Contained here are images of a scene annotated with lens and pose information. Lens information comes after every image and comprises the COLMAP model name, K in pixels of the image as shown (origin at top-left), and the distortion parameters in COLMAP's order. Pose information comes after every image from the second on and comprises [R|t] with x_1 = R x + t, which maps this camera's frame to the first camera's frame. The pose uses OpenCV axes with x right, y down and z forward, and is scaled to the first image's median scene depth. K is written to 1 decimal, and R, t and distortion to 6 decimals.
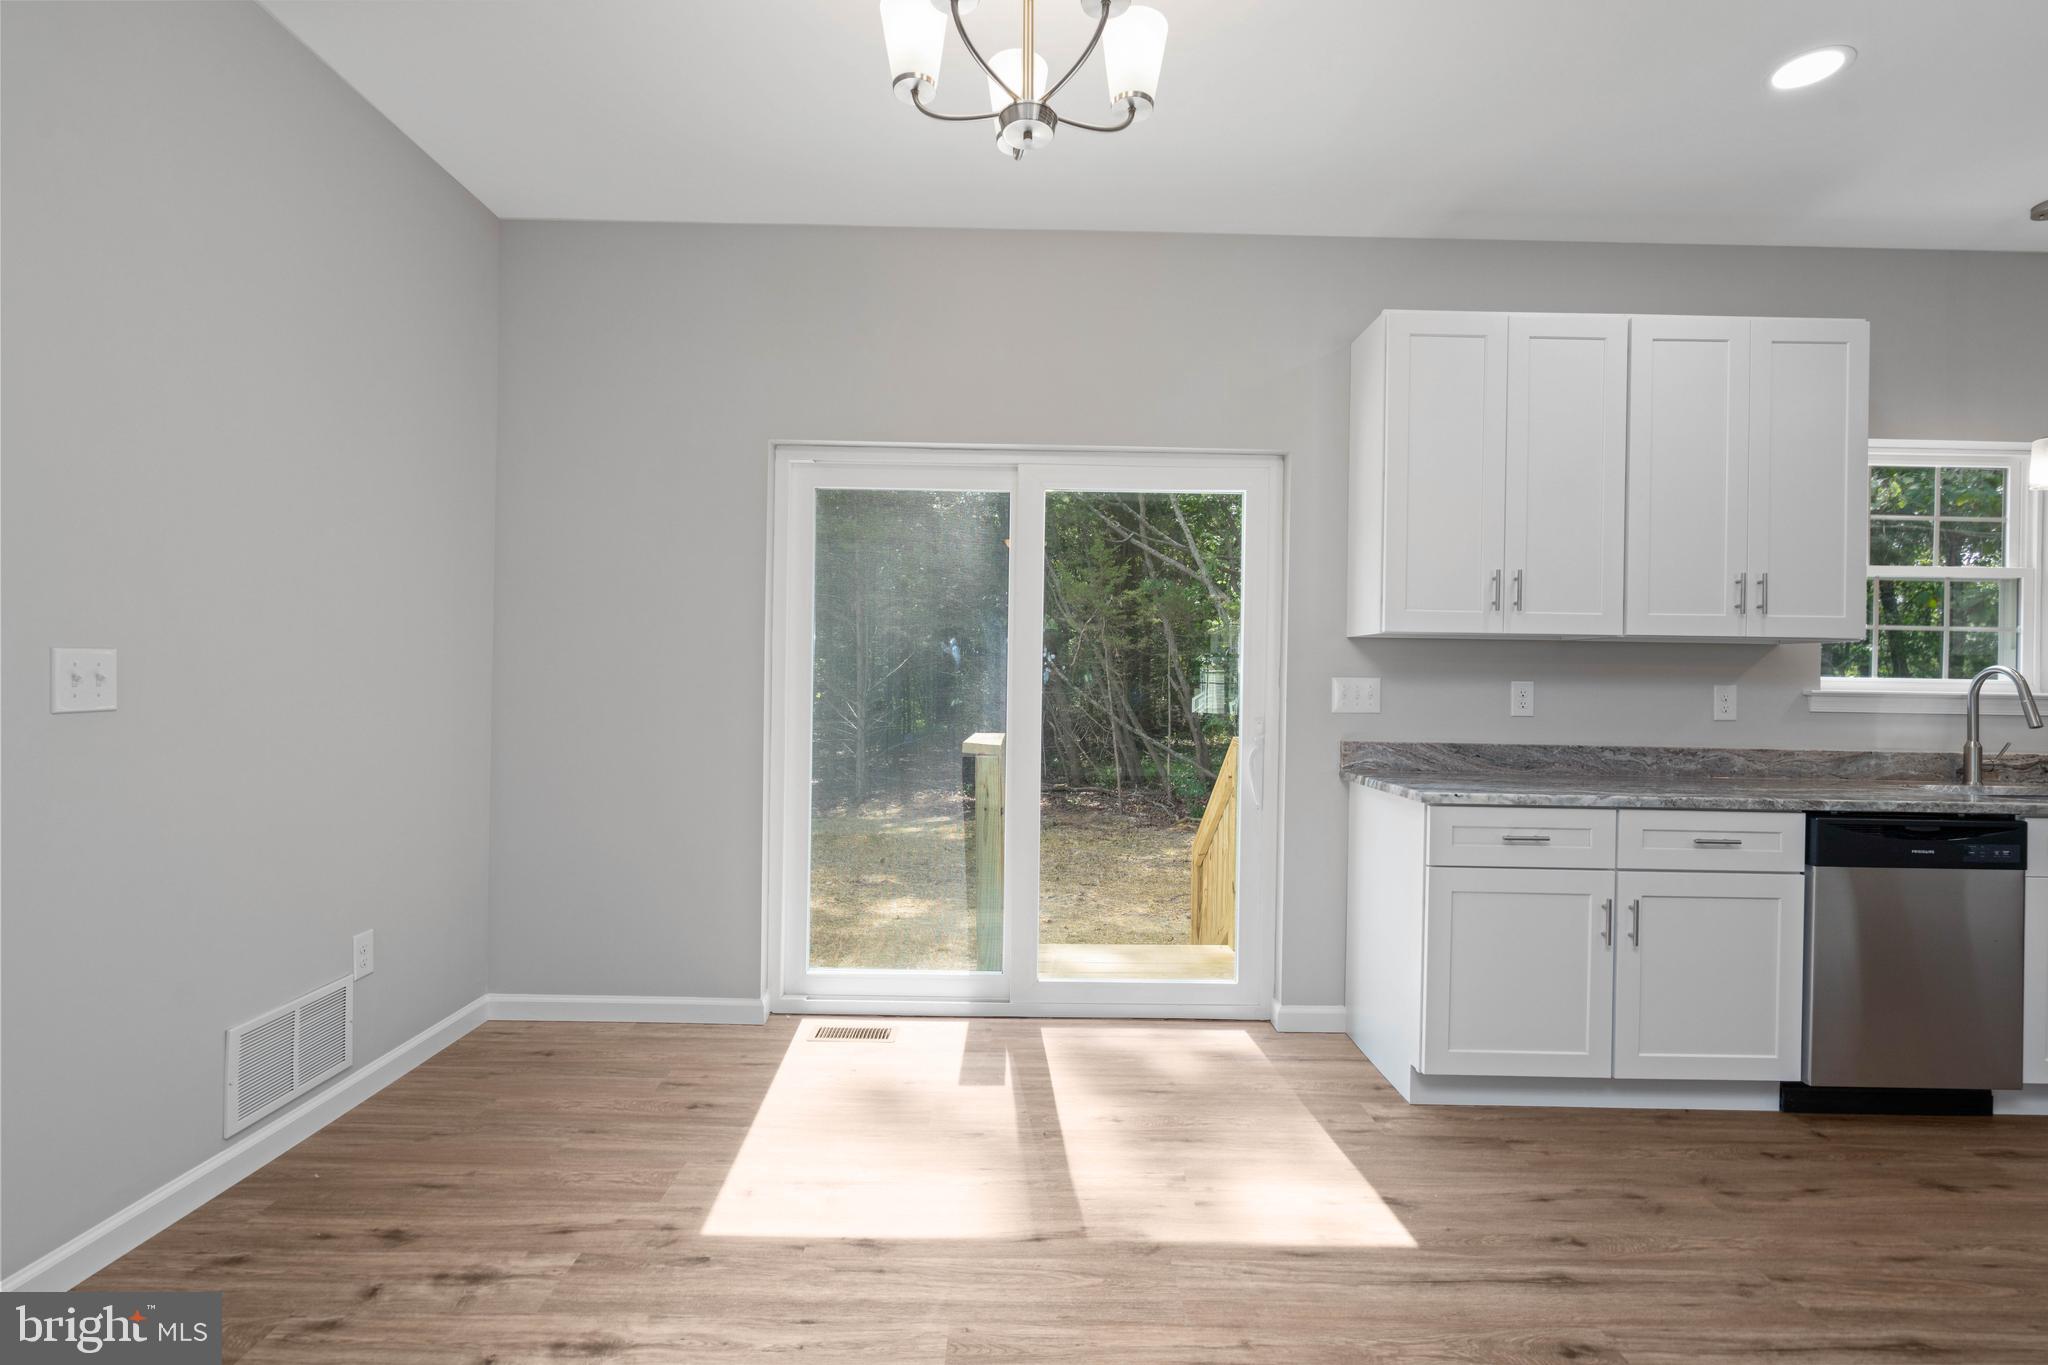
lens RADIAL K [[929.8, 0, 1030.5], [0, 929.8, 669.1], [0, 0, 1]] dist [-0.004405, 0.001303]
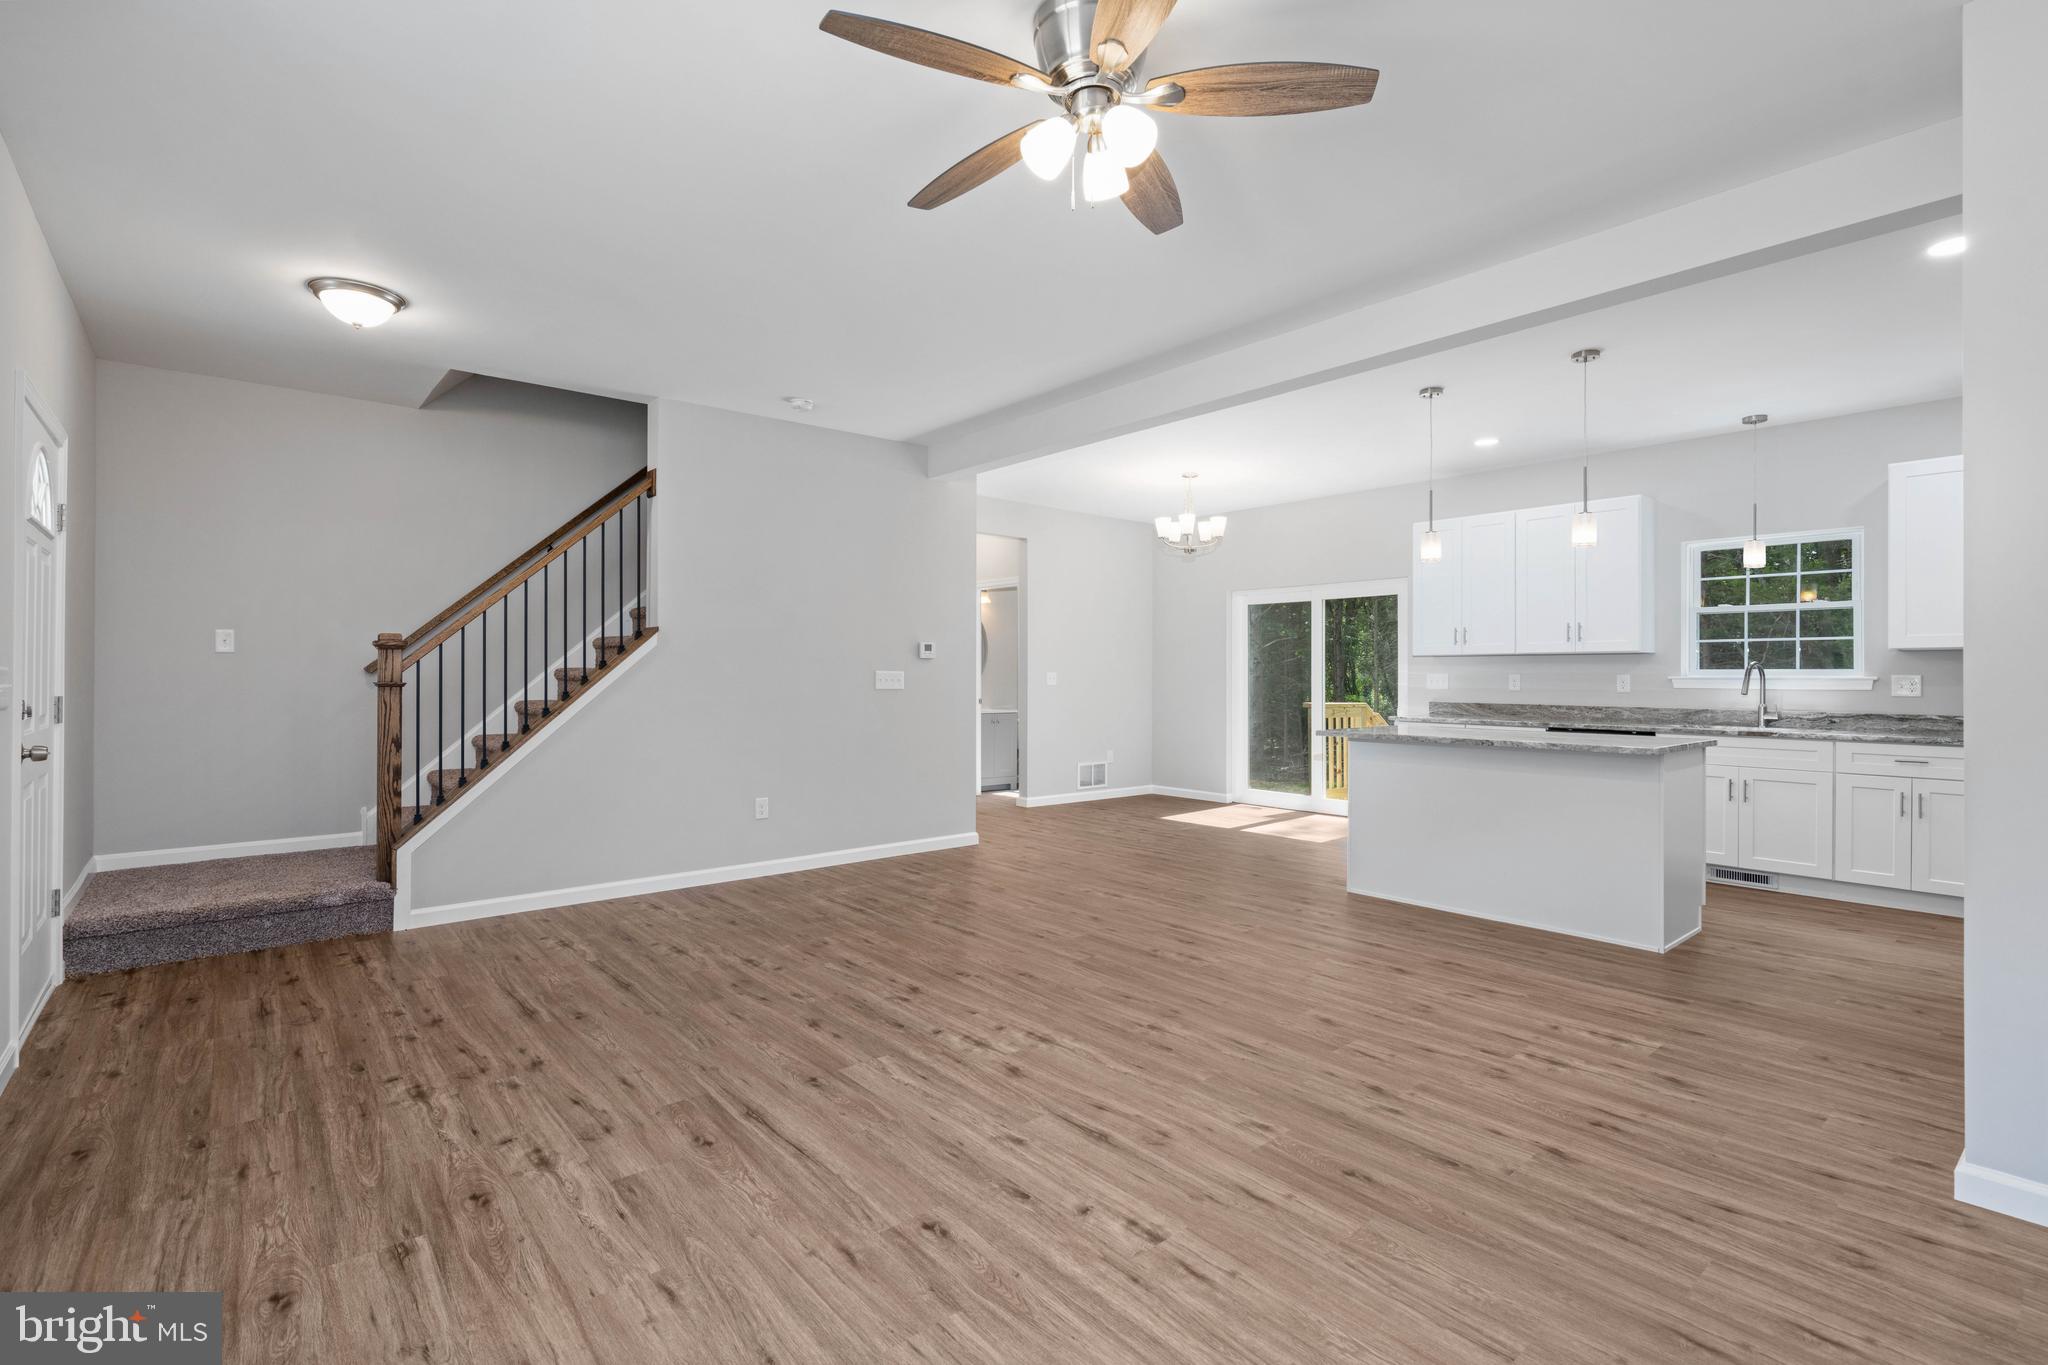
lens RADIAL K [[929.8, 0, 1041.8], [0, 929.8, 672.7], [0, 0, 1]] dist [-0.004405, 0.001303]
pose [[0.654032, -0.017475, -0.756265, 1.664368], [0.012592, 0.999846, -0.012214, 0.025096], [0.756362, -0.001535, 0.654151, -1.400790]]
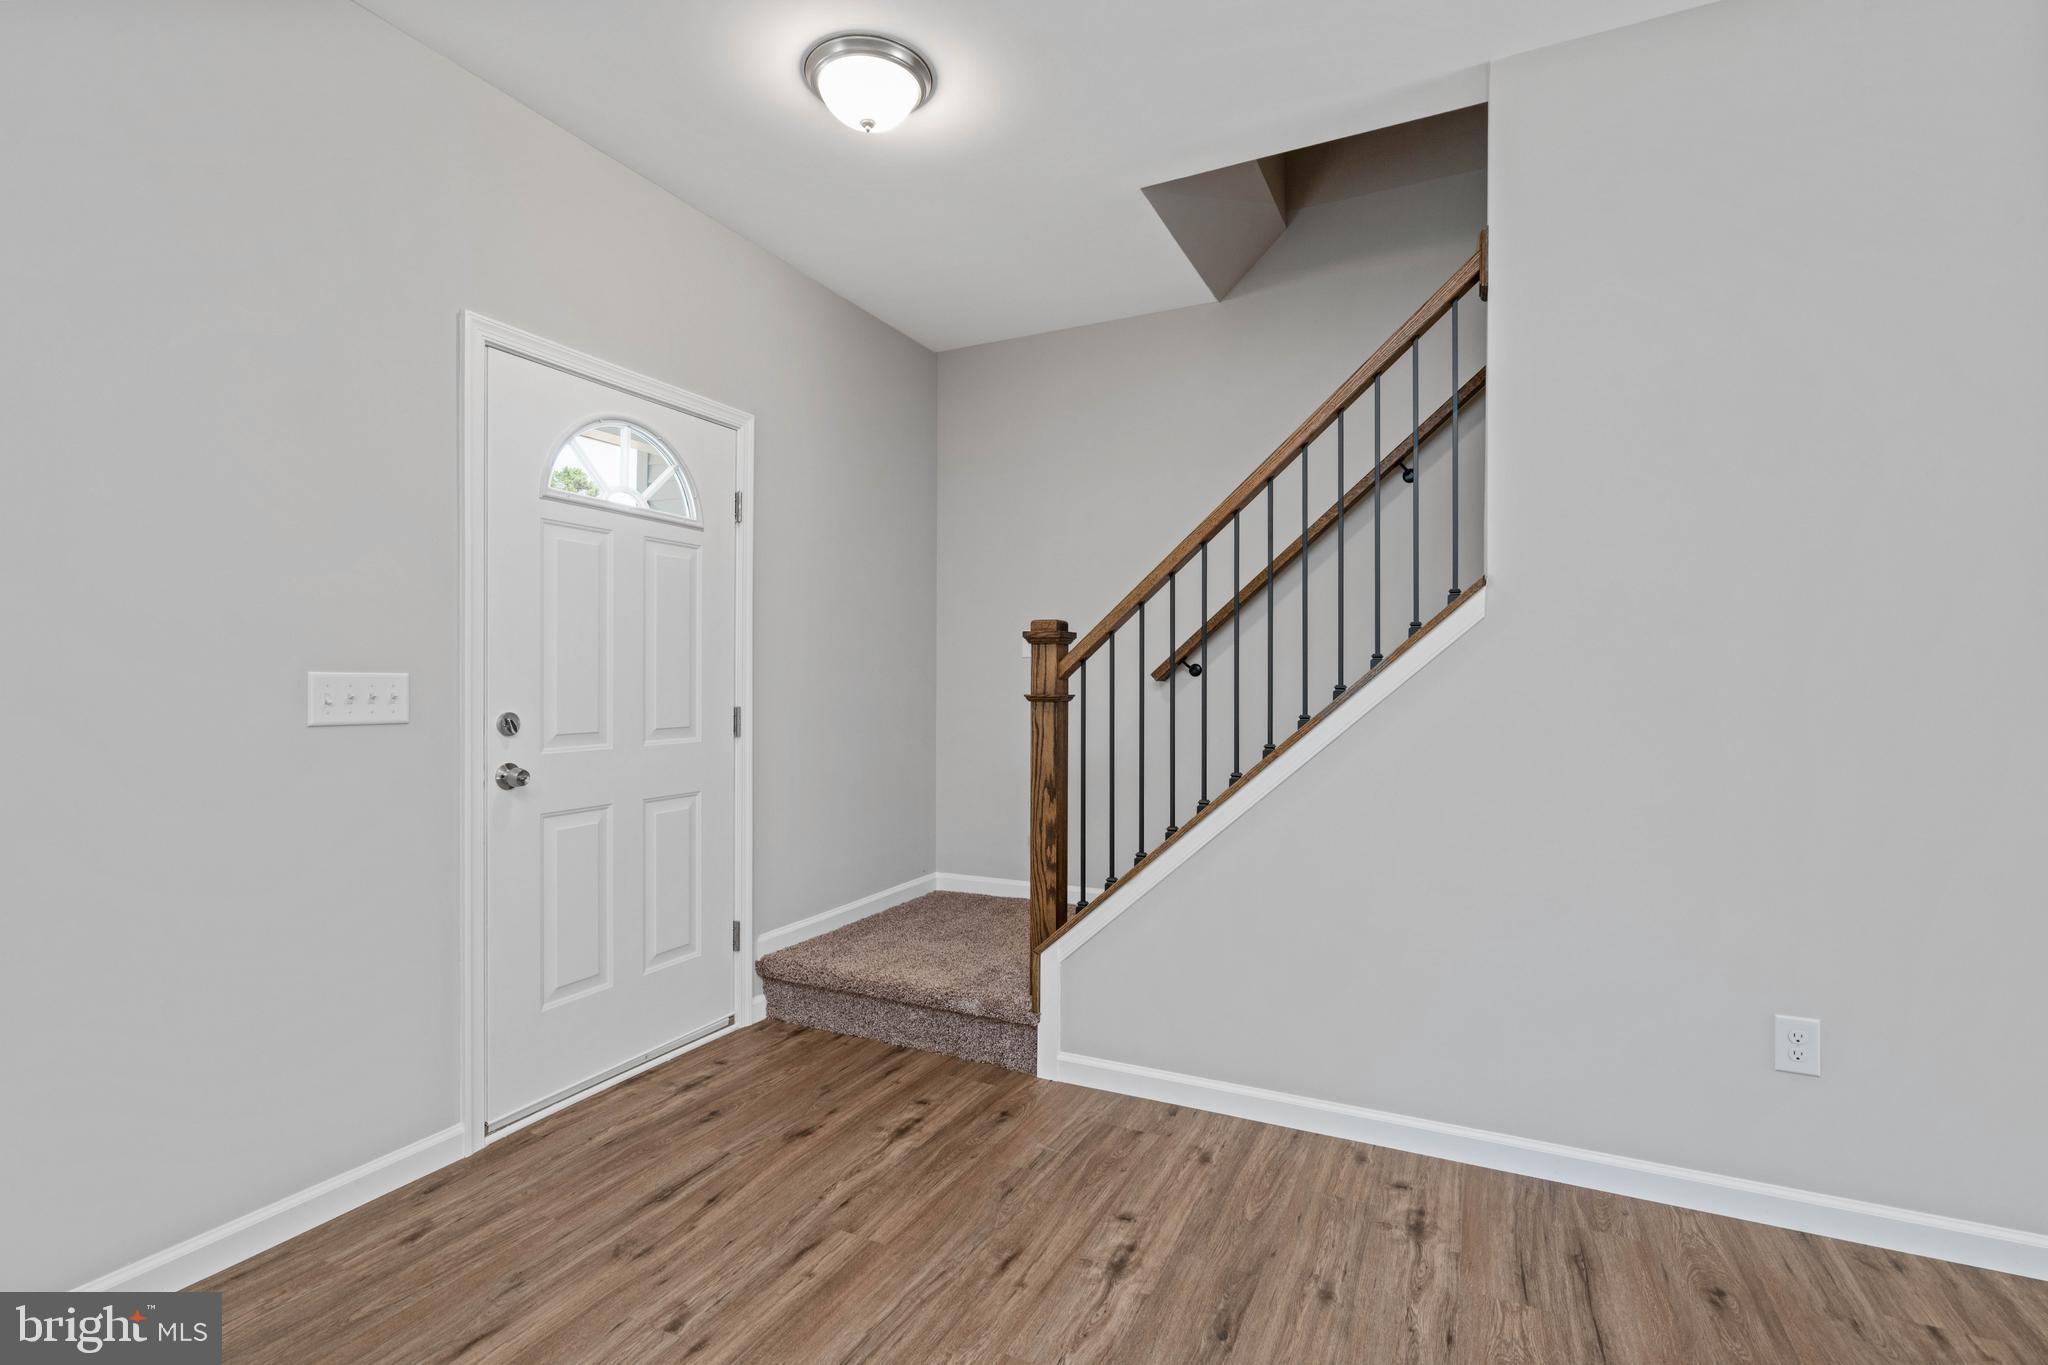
lens RADIAL K [[929.8, 0, 1016.0], [0, 929.8, 695.9], [0, 0, 1]] dist [-0.004405, 0.001303]
pose [[-0.450666, -0.009236, -0.892645, 0.702448], [-0.006548, 0.999954, -0.007040, 0.017173], [0.892668, 0.002672, -0.450706, -0.778542]]
